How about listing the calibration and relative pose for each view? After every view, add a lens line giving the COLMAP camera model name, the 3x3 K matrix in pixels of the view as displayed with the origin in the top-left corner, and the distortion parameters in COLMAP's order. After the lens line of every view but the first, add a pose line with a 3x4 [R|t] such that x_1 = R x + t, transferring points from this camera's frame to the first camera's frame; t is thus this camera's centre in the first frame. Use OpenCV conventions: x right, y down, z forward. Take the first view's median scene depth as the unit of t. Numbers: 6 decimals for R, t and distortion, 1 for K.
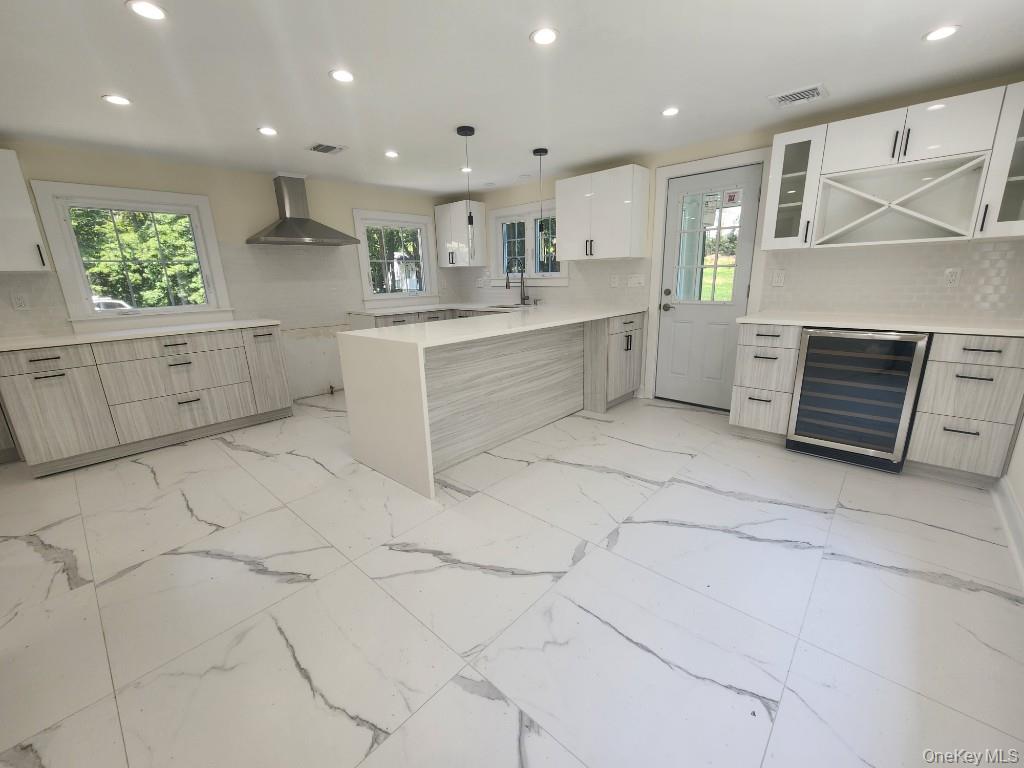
lens RADIAL K [[416.8, 0, 518.7], [0, 416.8, 387.8], [0, 0, 1]] dist [0.002421, -0.001746]
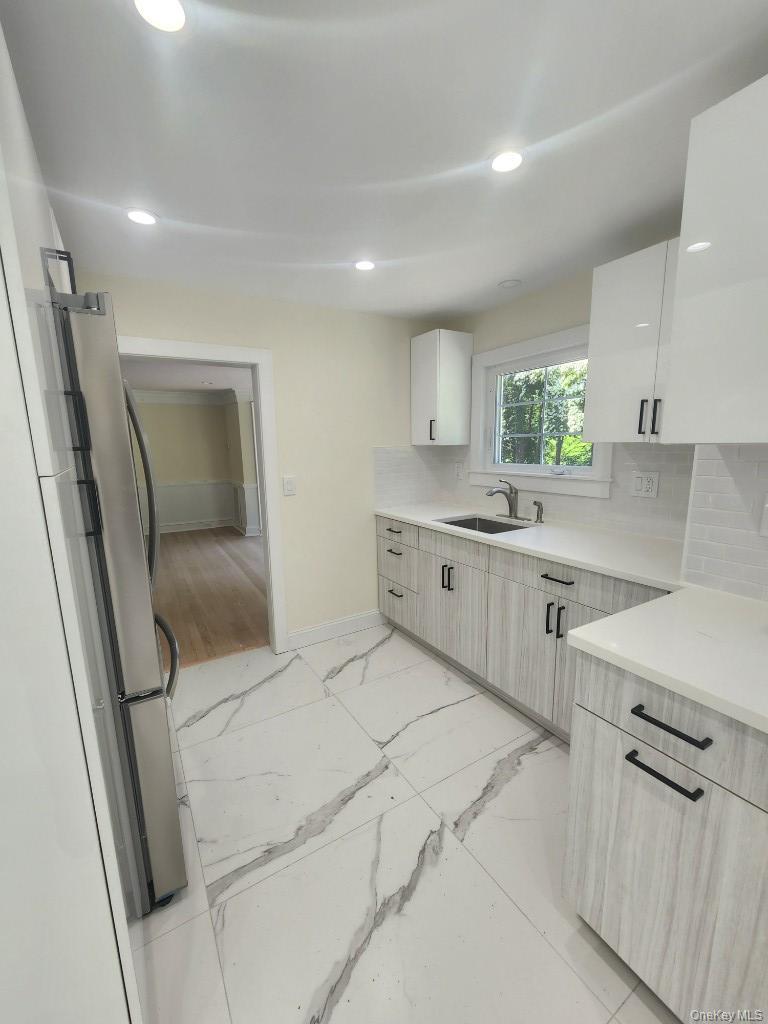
lens RADIAL K [[416.8, 0, 374.5], [0, 416.8, 518.8], [0, 0, 1]] dist [0.002421, -0.001746]
pose [[-0.299296, 0.203504, -0.932206, -0.765823], [-0.219611, 0.936069, 0.274856, -0.240646], [0.928543, 0.286986, -0.235470, 0.779387]]
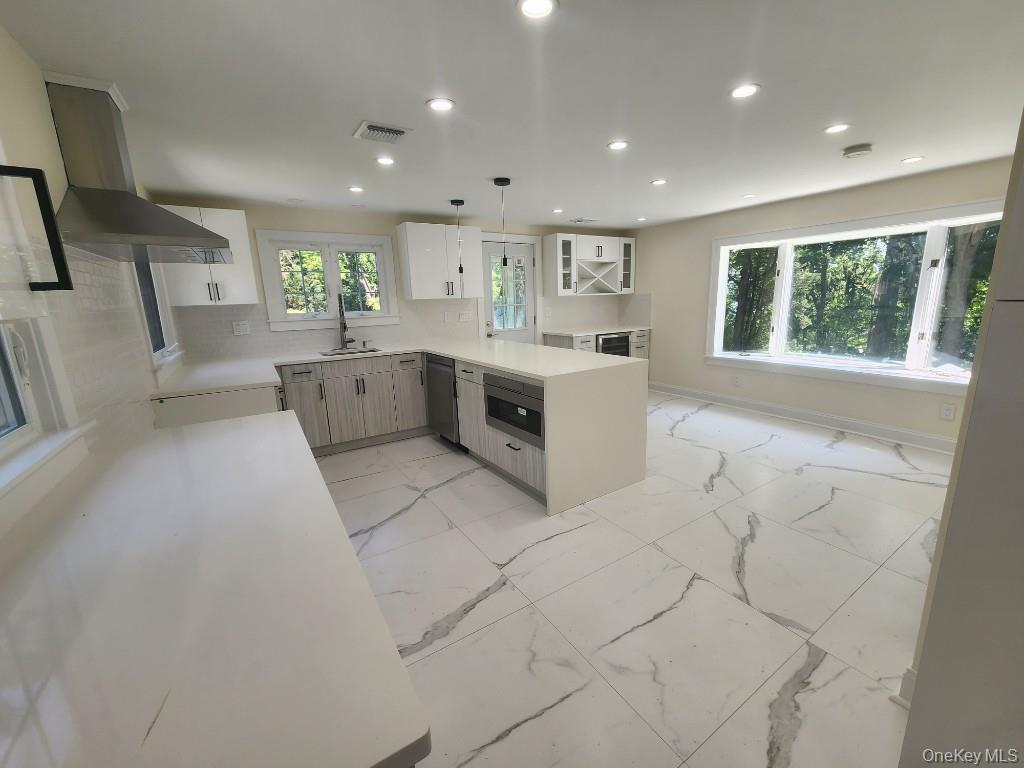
lens RADIAL K [[416.8, 0, 518.7], [0, 416.8, 389.9], [0, 0, 1]] dist [0.002421, -0.001746]
pose [[0.256792, -0.190505, 0.947505, -1.253988], [0.270814, 0.955289, 0.118675, -0.218119], [-0.927749, 0.226123, 0.296902, 0.769733]]
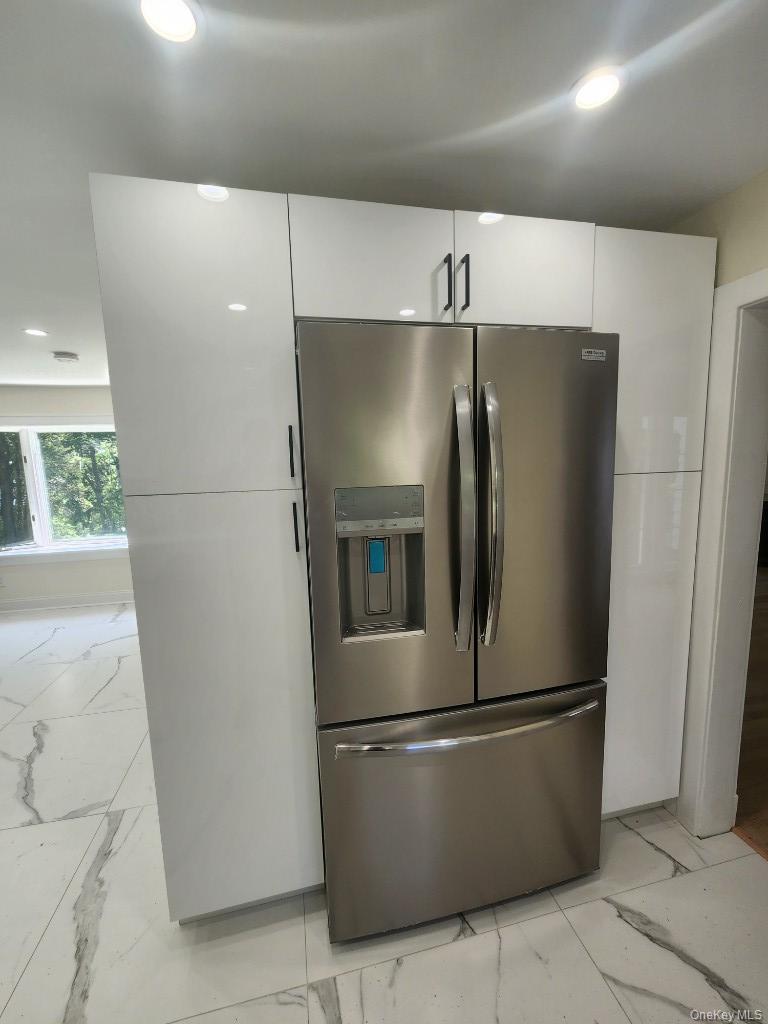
lens RADIAL K [[416.8, 0, 383.0], [0, 416.8, 520.5], [0, 0, 1]] dist [0.002421, -0.001746]
pose [[-0.814244, -0.029511, 0.579772, -1.333051], [0.196604, 0.925672, 0.323231, -0.215911], [-0.546217, 0.377175, -0.747921, 0.721250]]
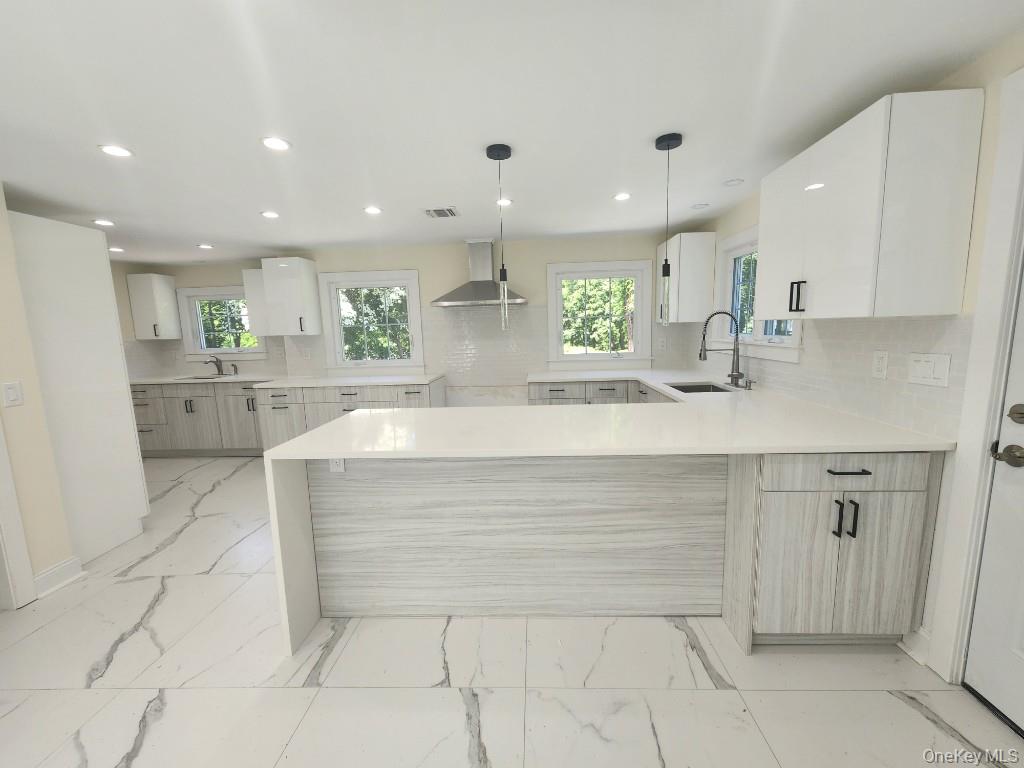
lens RADIAL K [[416.8, 0, 517.9], [0, 416.8, 387.7], [0, 0, 1]] dist [0.002421, -0.001746]
pose [[0.642902, 0.118780, -0.756682, 0.473658], [-0.187134, 0.982323, -0.004796, -0.233720], [0.742736, 0.144685, 0.653765, 0.630014]]
